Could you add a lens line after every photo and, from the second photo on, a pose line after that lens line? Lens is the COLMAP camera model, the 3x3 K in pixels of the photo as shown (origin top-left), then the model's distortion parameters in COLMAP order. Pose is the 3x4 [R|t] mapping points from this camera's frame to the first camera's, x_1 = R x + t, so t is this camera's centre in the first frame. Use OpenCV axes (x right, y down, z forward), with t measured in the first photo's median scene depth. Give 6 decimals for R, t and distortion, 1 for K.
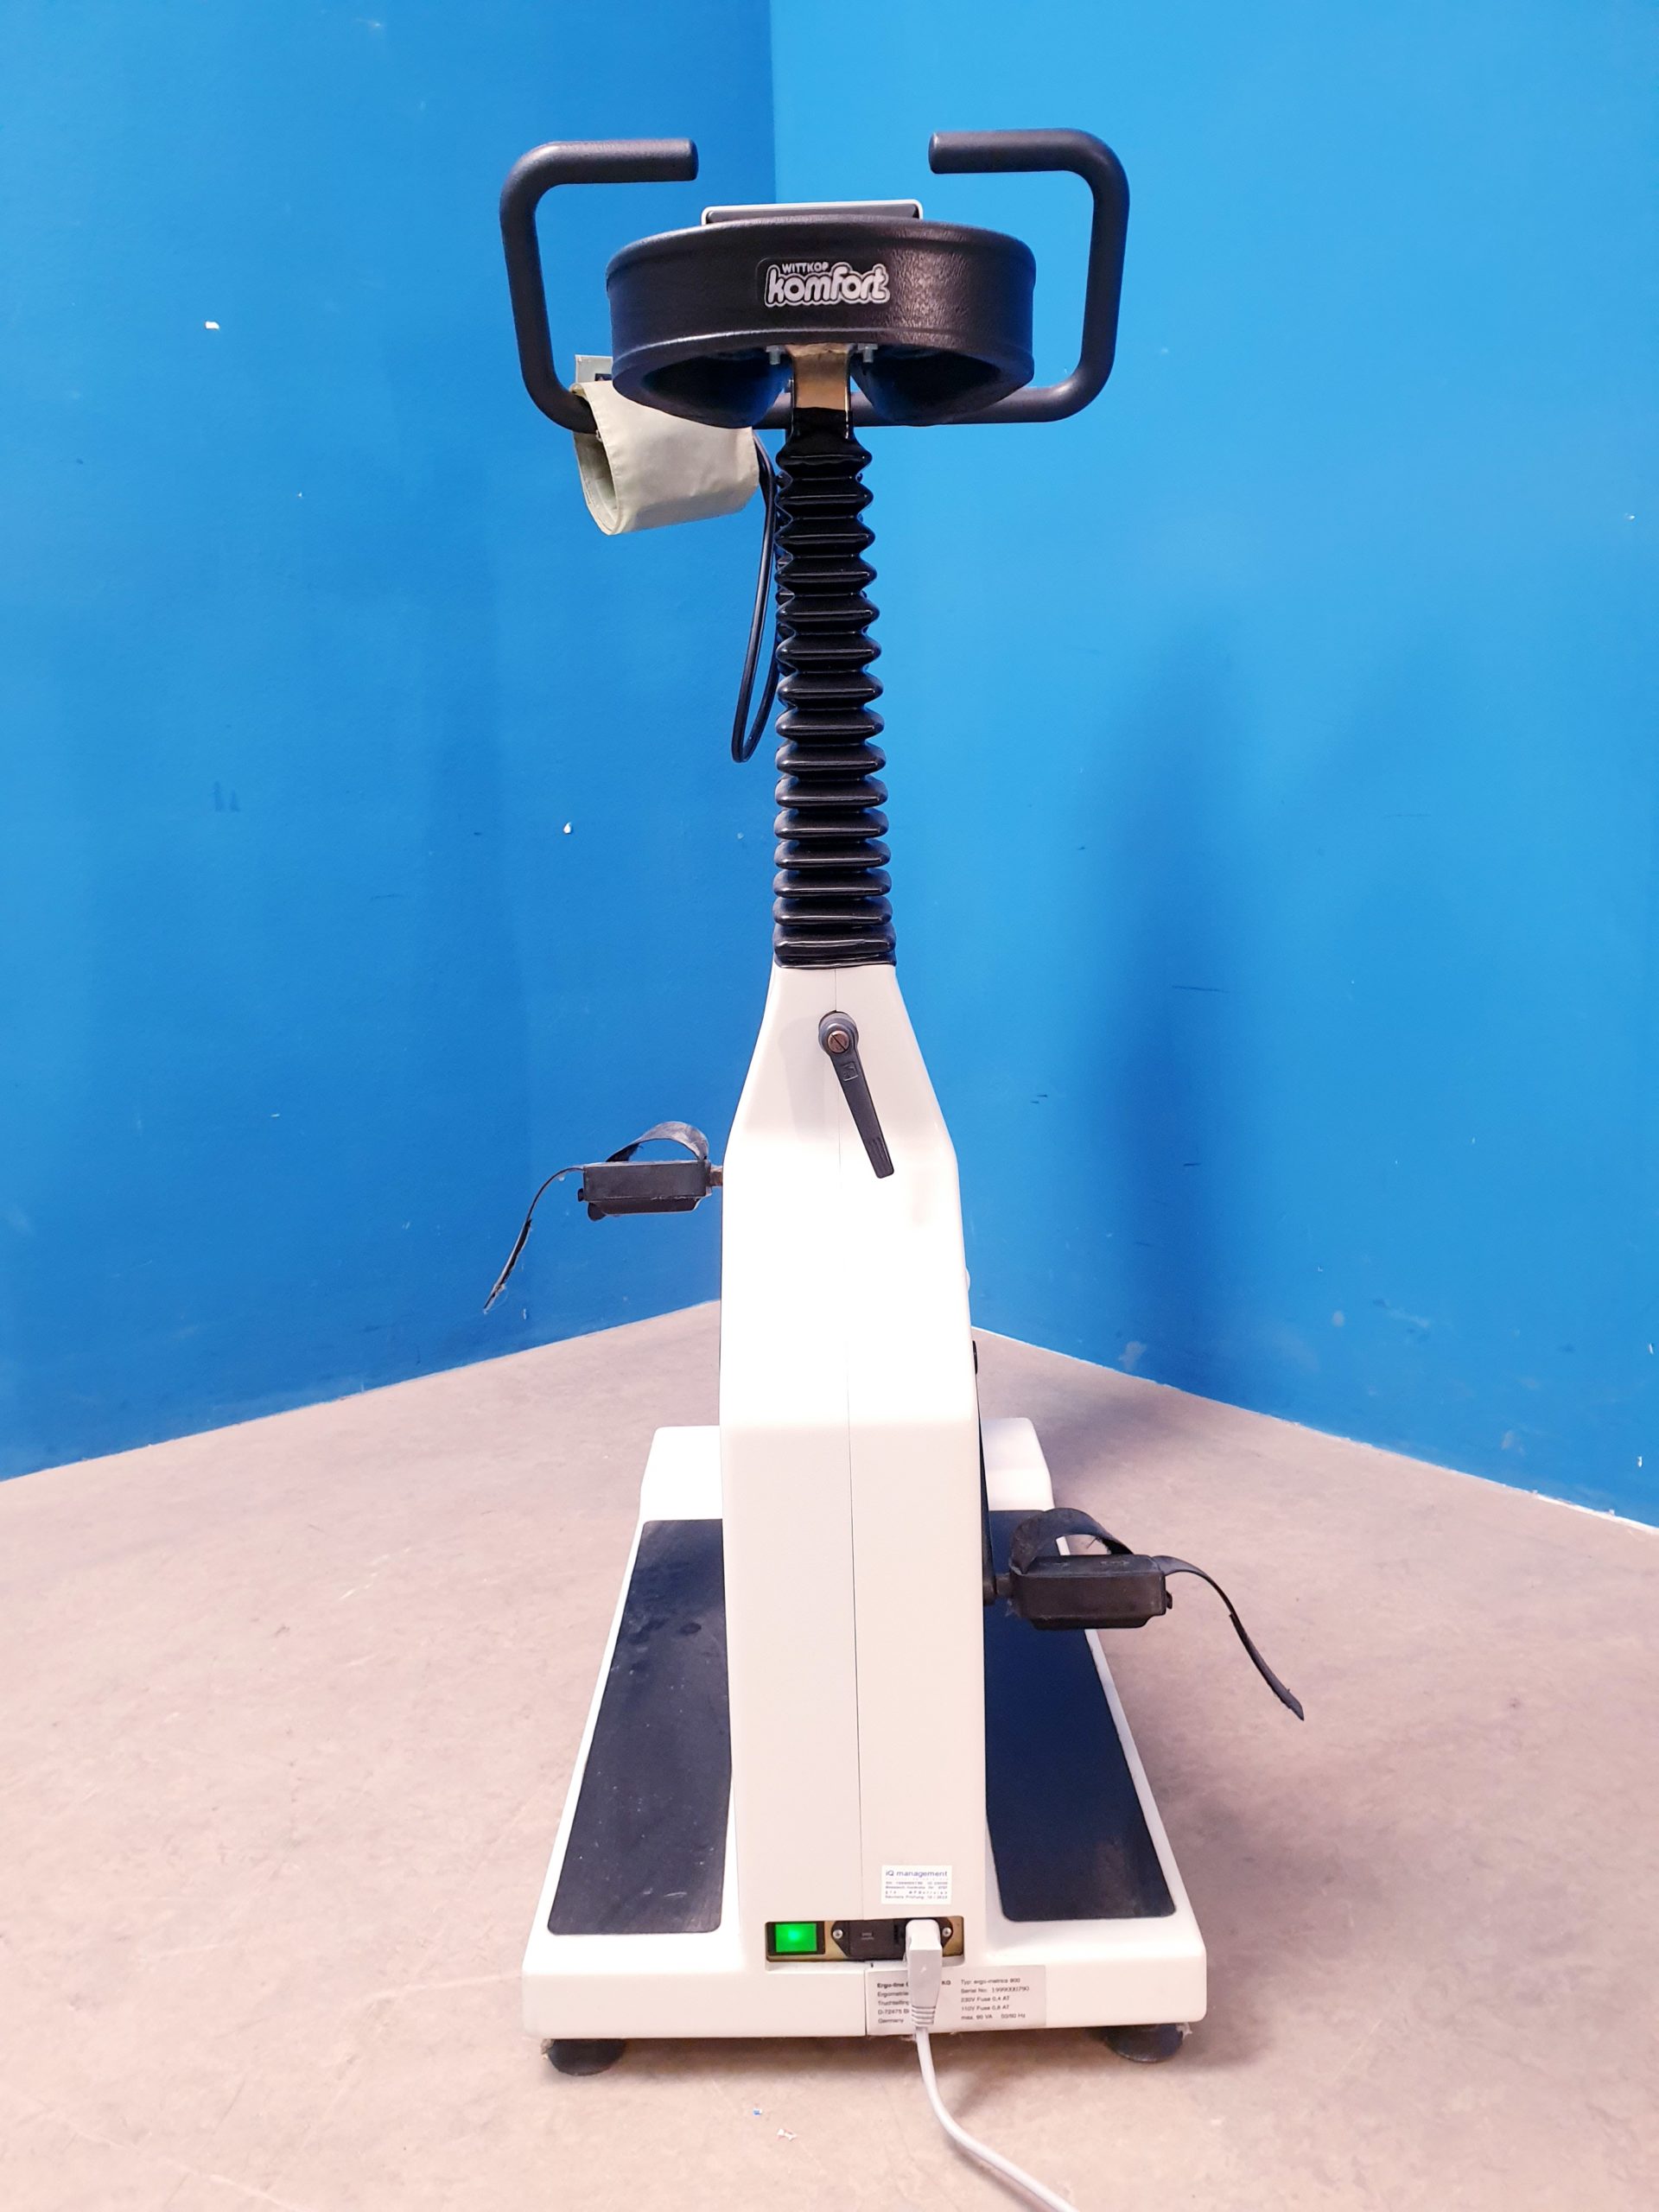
lens RADIAL K [[1817.2, 0, 814.5], [0, 1817.2, 1119.0], [0, 0, 1]] dist [0.015750, 0.013461]
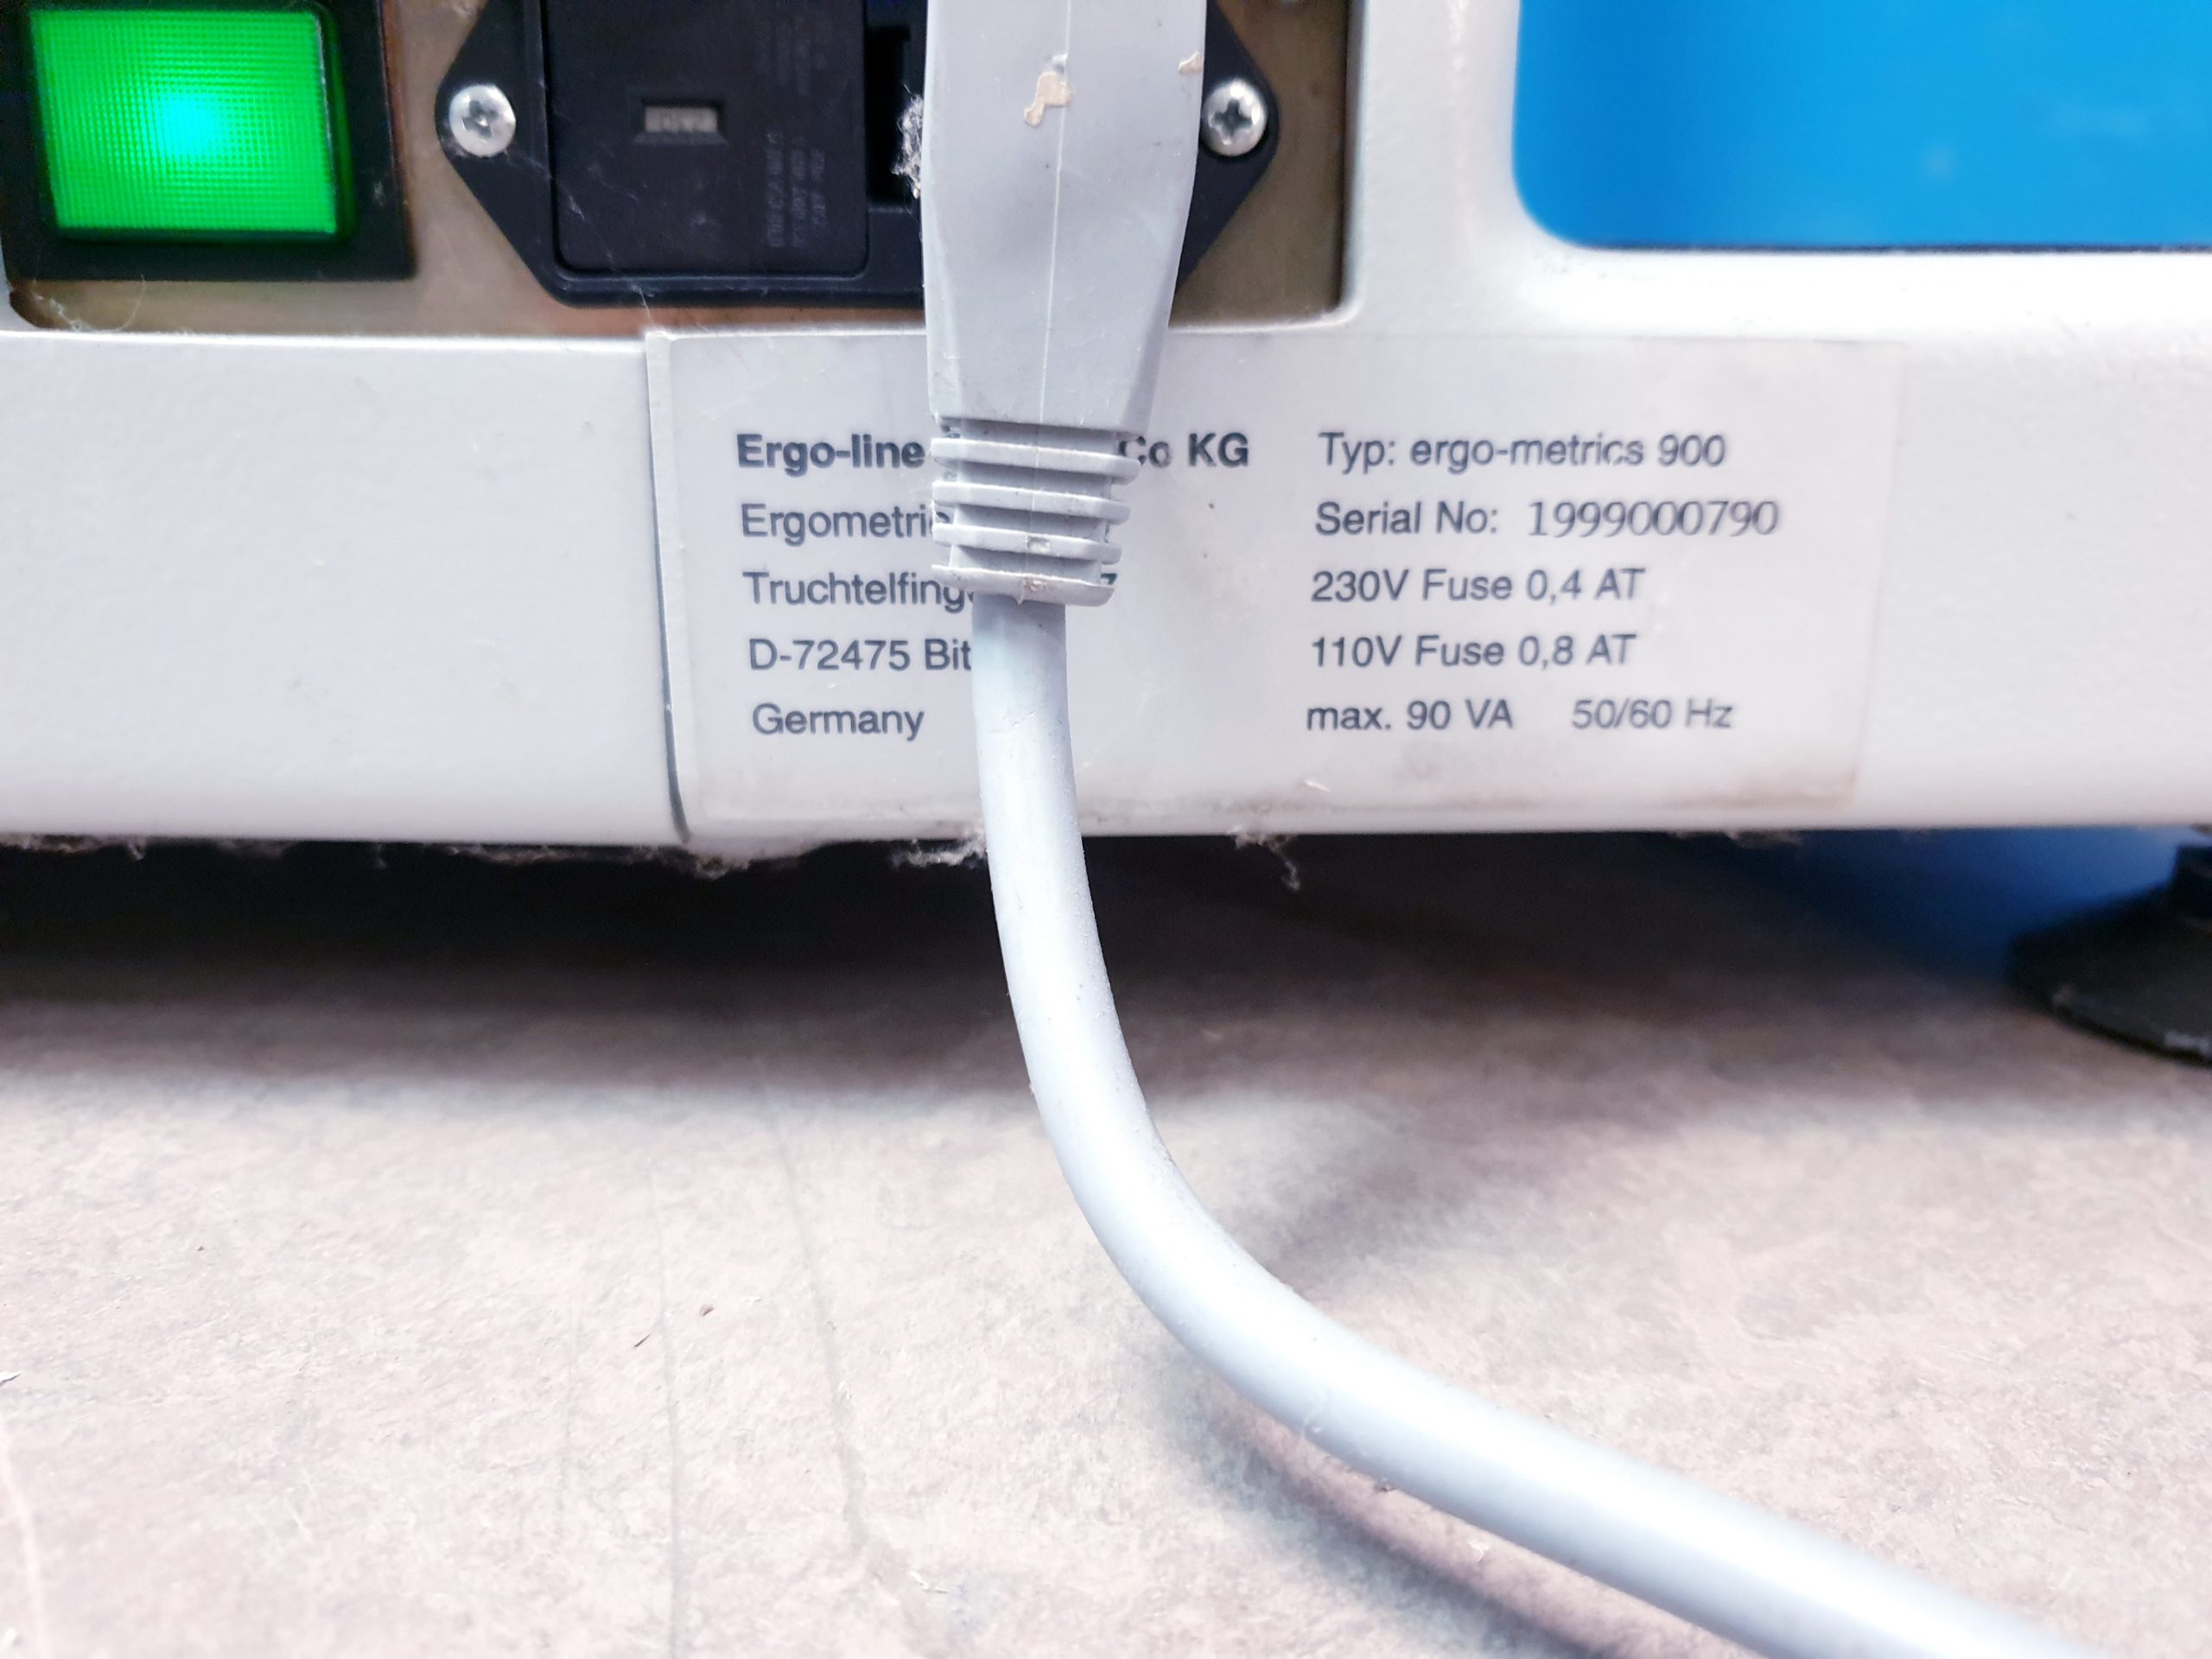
lens RADIAL K [[1836.3, 0, 1111.0], [0, 1836.3, 880.9], [0, 0, 1]] dist [0.161405, -0.486223]
pose [[0.998827, 0.029623, 0.038311, 0.058894], [-0.034014, 0.992243, 0.119570, 0.489089], [-0.034471, -0.120733, 0.992086, 0.849737]]
